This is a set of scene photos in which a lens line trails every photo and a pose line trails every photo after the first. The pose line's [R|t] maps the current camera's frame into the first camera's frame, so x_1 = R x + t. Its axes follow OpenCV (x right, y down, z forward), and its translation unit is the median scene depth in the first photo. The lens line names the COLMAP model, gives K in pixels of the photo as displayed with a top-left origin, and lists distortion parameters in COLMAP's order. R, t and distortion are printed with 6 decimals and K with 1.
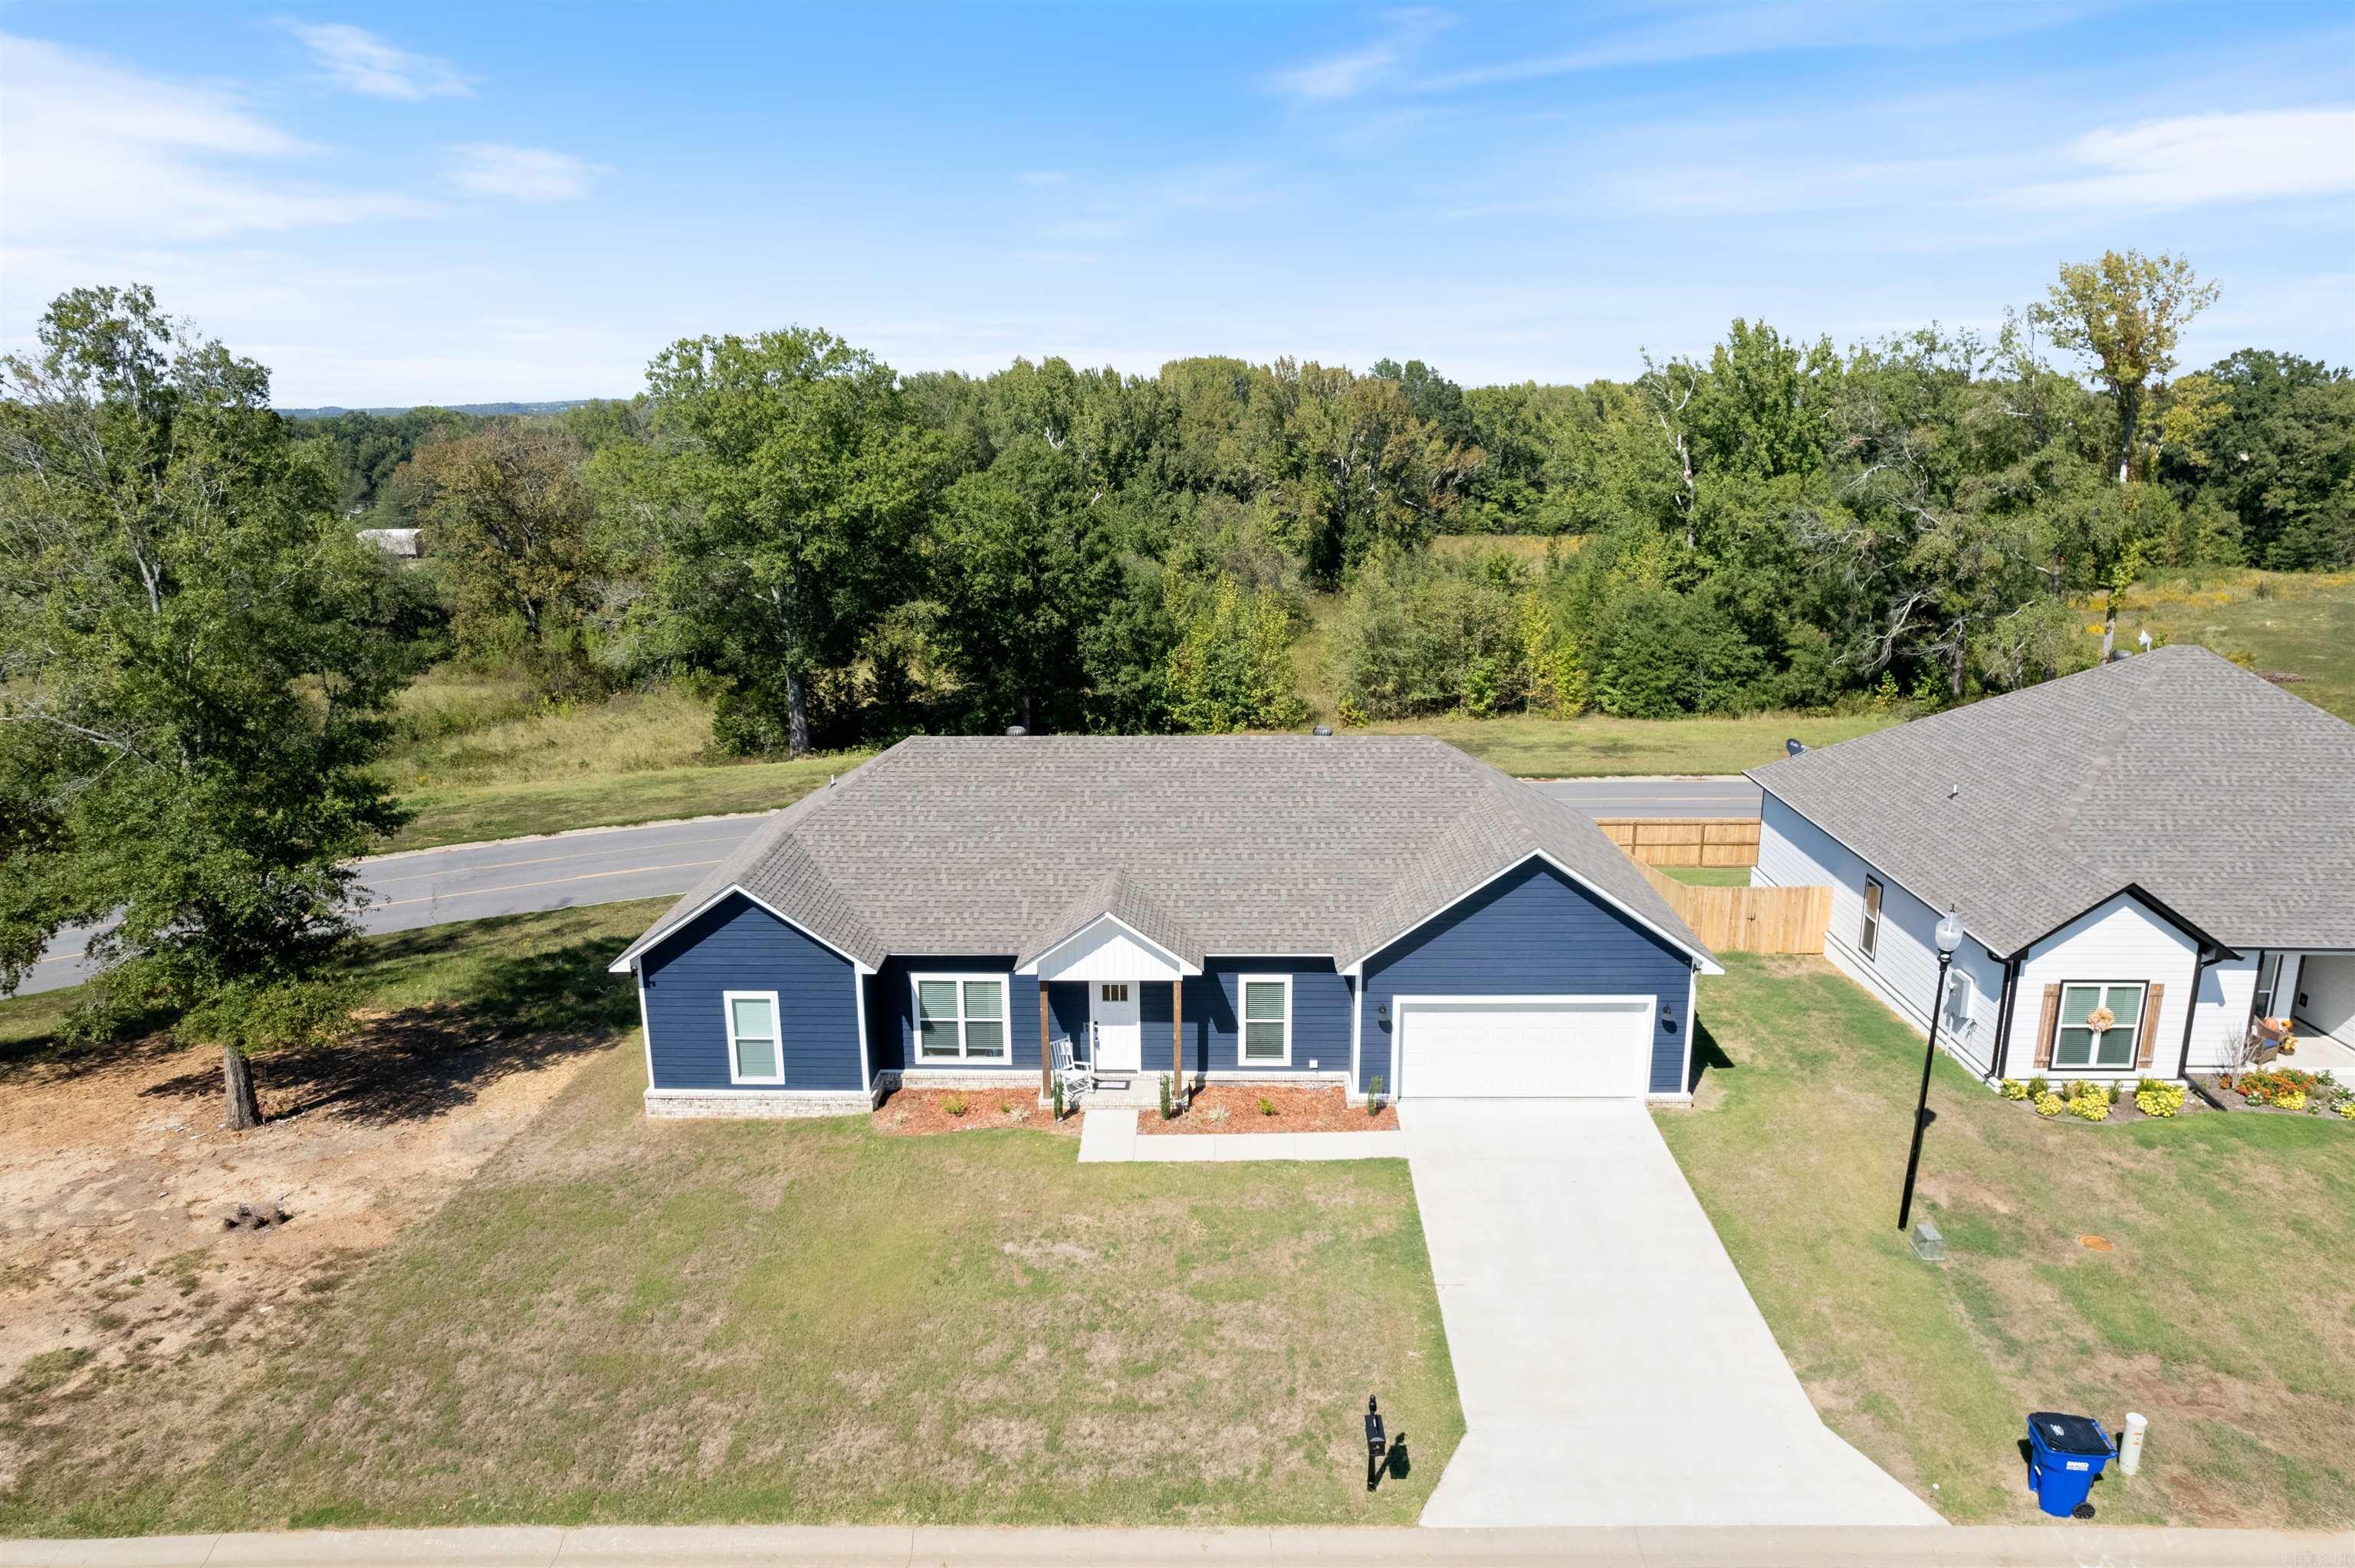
lens RADIAL K [[1511.4, 0, 1195.0], [0, 1511.4, 794.5], [0, 0, 1]] dist [-0.084699, 0.080174]
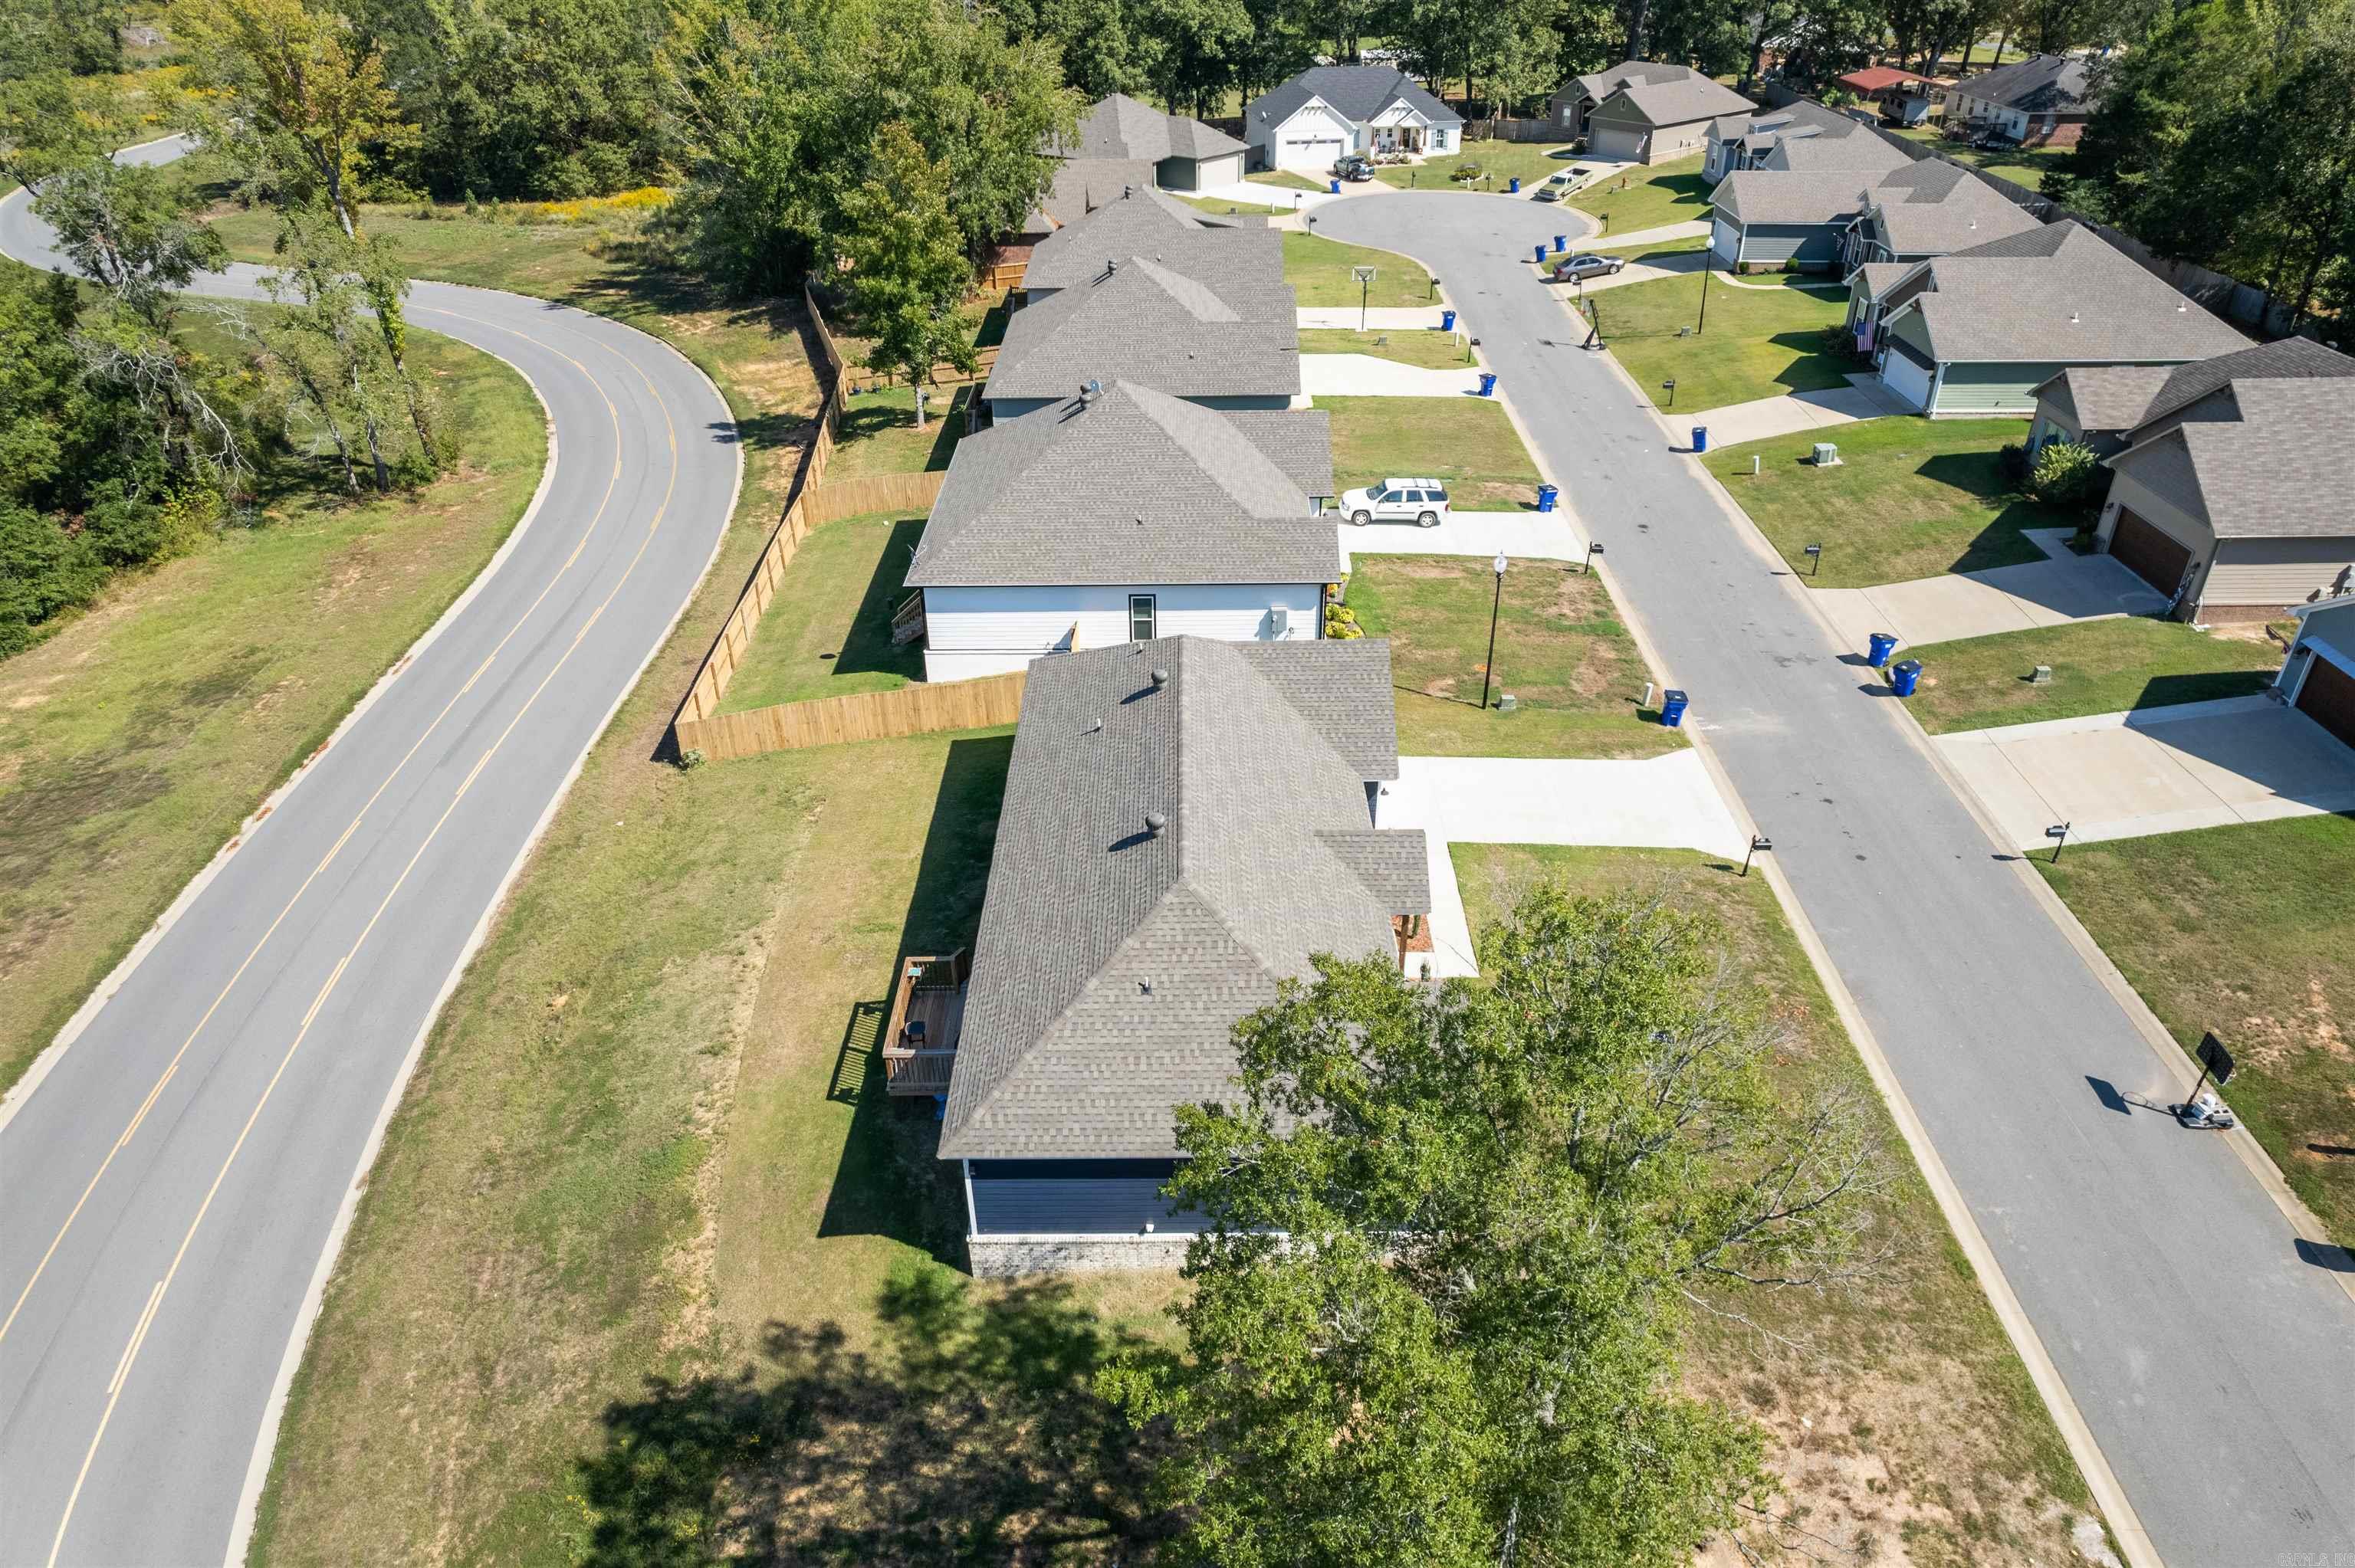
lens RADIAL K [[1499.7, 0, 1188.5], [0, 1499.7, 781.3], [0, 0, 1]] dist [-0.078988, 0.072719]
pose [[-0.021218, -0.525603, 0.850466, -1.101862], [0.258697, 0.818800, 0.512487, -0.656137], [-0.965725, 0.230887, 0.118599, 0.996175]]
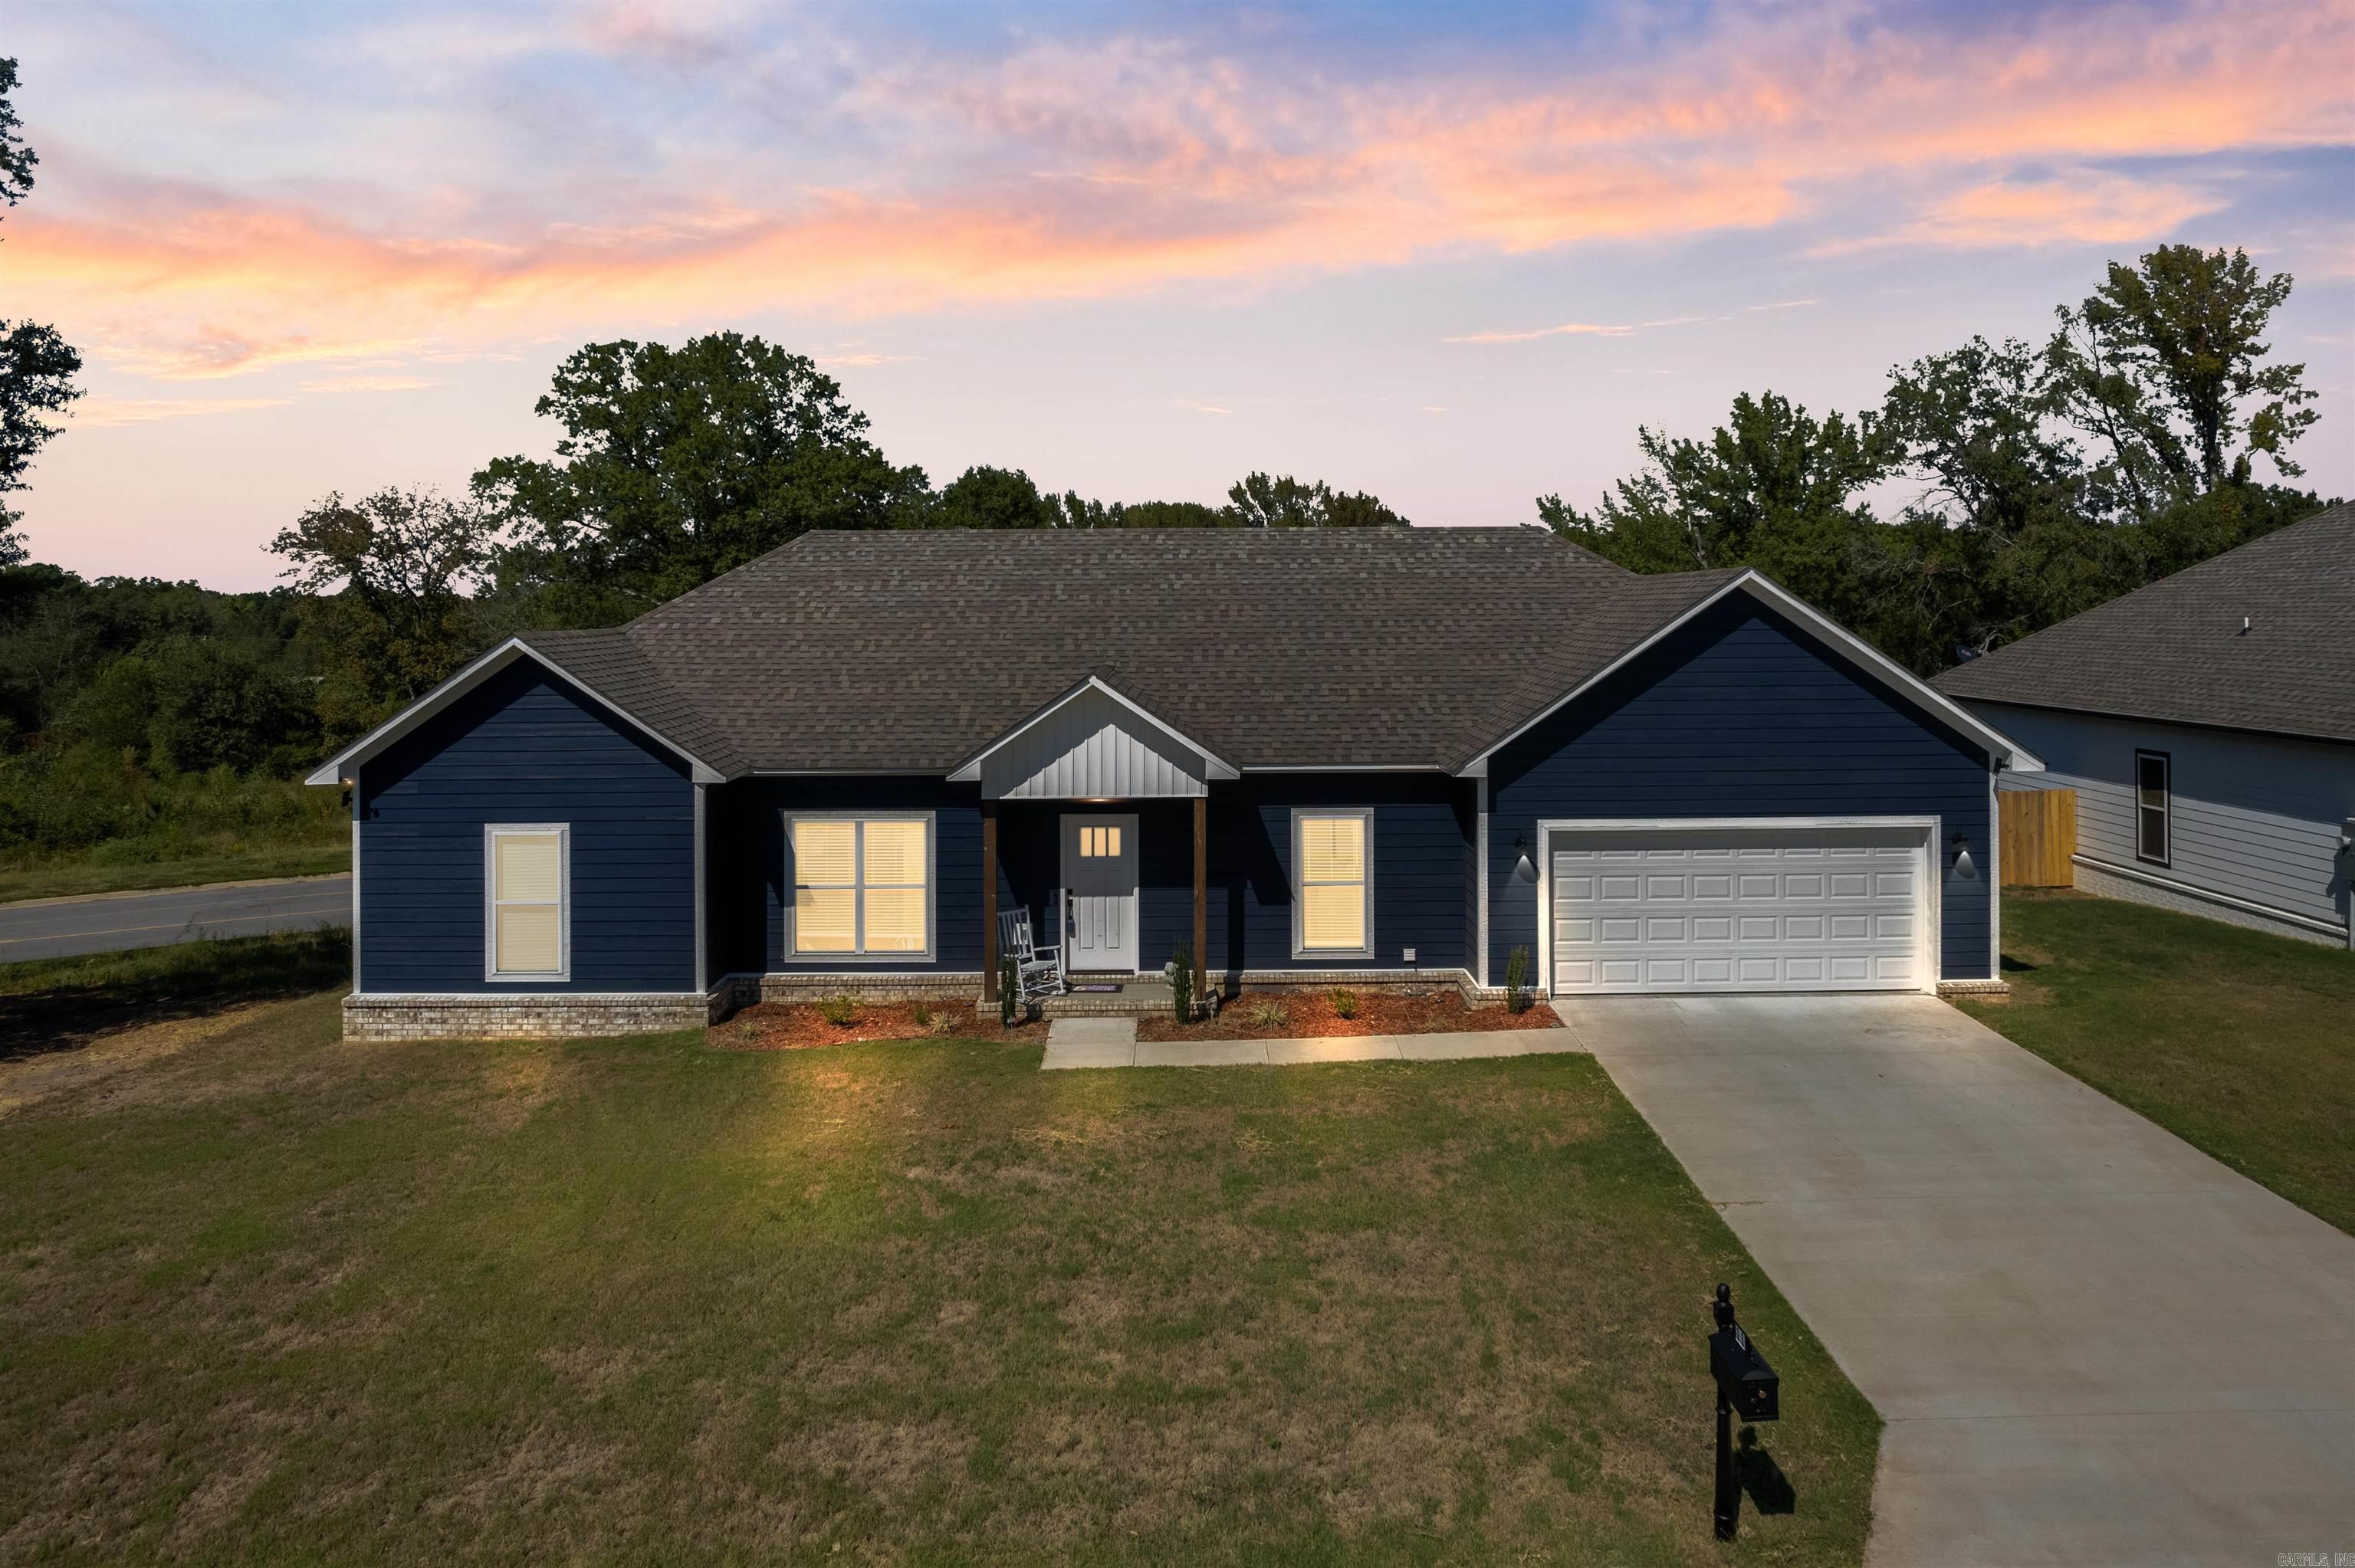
lens RADIAL K [[1566.7, 0, 1190.7], [0, 1566.7, 603.6], [0, 0, 1]] dist [-0.066491, 0.051462]
pose [[0.999717, -0.002788, 0.023642, -0.030769], [0.008734, 0.966826, -0.255285, 0.210662], [-0.022146, 0.255419, 0.966577, 0.334781]]
